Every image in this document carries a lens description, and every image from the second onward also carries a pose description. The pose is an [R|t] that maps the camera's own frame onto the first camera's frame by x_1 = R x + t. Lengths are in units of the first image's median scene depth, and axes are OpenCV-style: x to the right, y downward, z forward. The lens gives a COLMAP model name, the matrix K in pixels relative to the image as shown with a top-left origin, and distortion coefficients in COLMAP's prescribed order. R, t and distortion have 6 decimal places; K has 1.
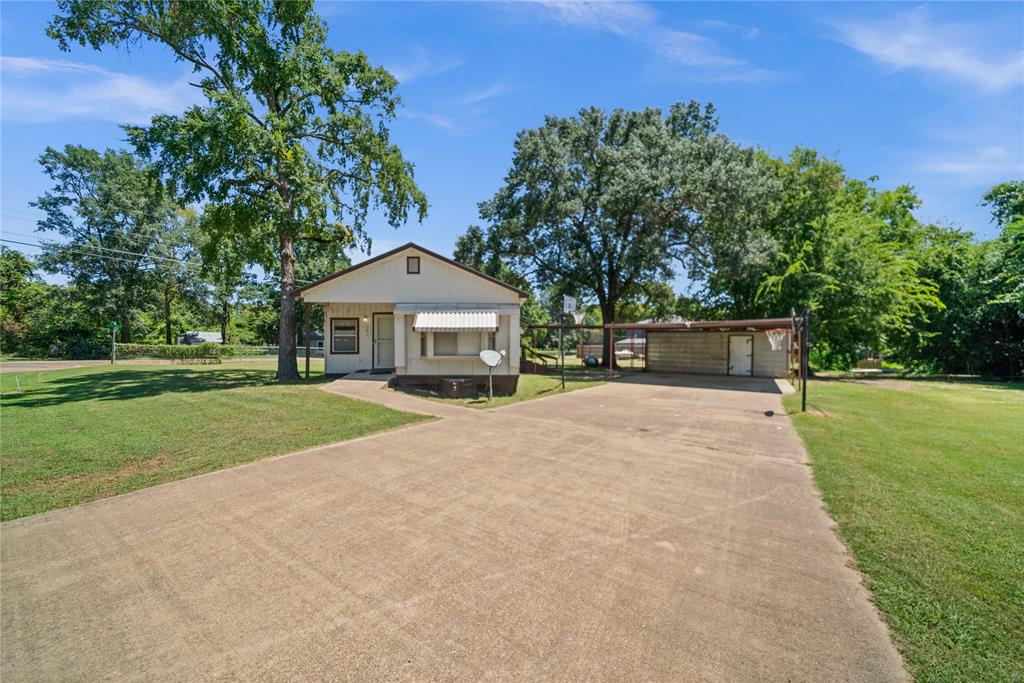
lens RADIAL K [[356.3, 0, 512.4], [0, 356.3, 342.4], [0, 0, 1]] dist [-0.000215, -0.000078]
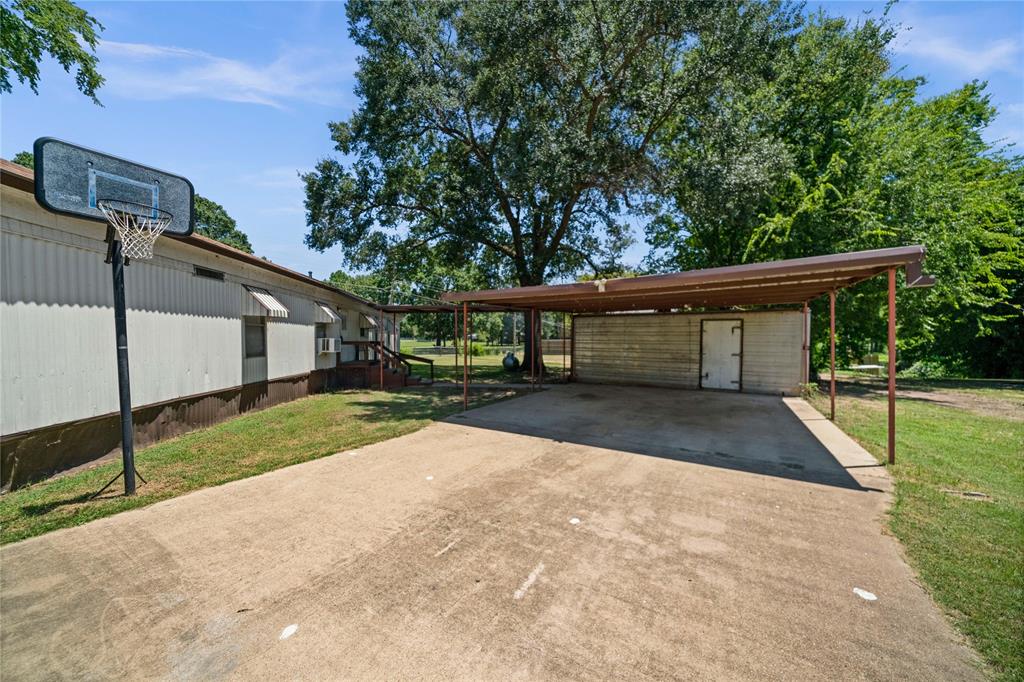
lens RADIAL K [[356.3, 0, 511.3], [0, 356.3, 343.9], [0, 0, 1]] dist [-0.000215, -0.000078]
pose [[0.998678, -0.010702, 0.050269, 0.271633], [0.009694, 0.999748, 0.020256, 0.004342], [-0.050473, -0.019742, 0.998530, 0.440151]]
